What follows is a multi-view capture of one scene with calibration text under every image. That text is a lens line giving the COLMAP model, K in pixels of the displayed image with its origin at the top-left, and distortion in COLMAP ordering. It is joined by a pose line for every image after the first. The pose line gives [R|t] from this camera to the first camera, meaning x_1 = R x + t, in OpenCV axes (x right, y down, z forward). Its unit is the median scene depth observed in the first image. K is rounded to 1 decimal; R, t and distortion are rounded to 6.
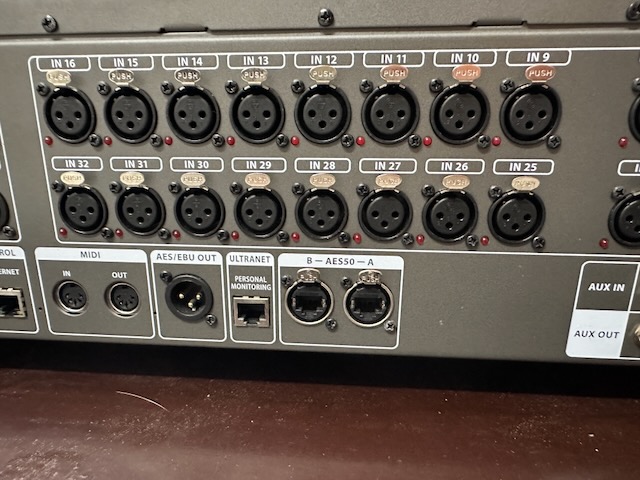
lens RADIAL K [[450.2, 0, 314.1], [0, 450.2, 243.5], [0, 0, 1]] dist [0.015942, -0.031332]
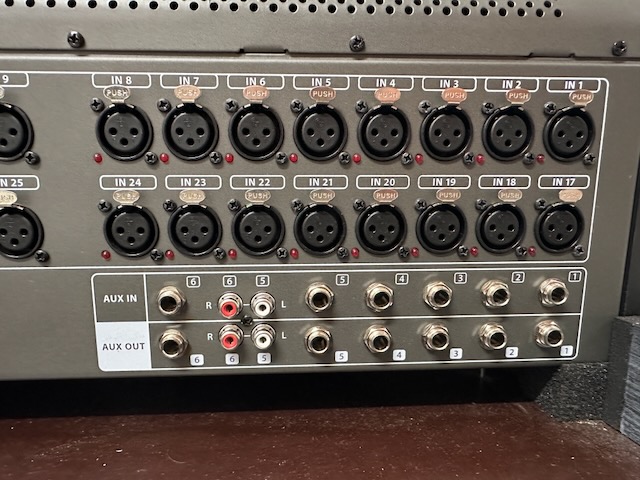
lens RADIAL K [[450.2, 0, 336.9], [0, 450.2, 198.0], [0, 0, 1]] dist [0.015942, -0.031332]
pose [[0.989271, -0.014513, 0.145366, 0.214274], [0.033918, 0.990680, -0.131921, 0.005147], [-0.142097, 0.135436, 0.980543, -0.021193]]
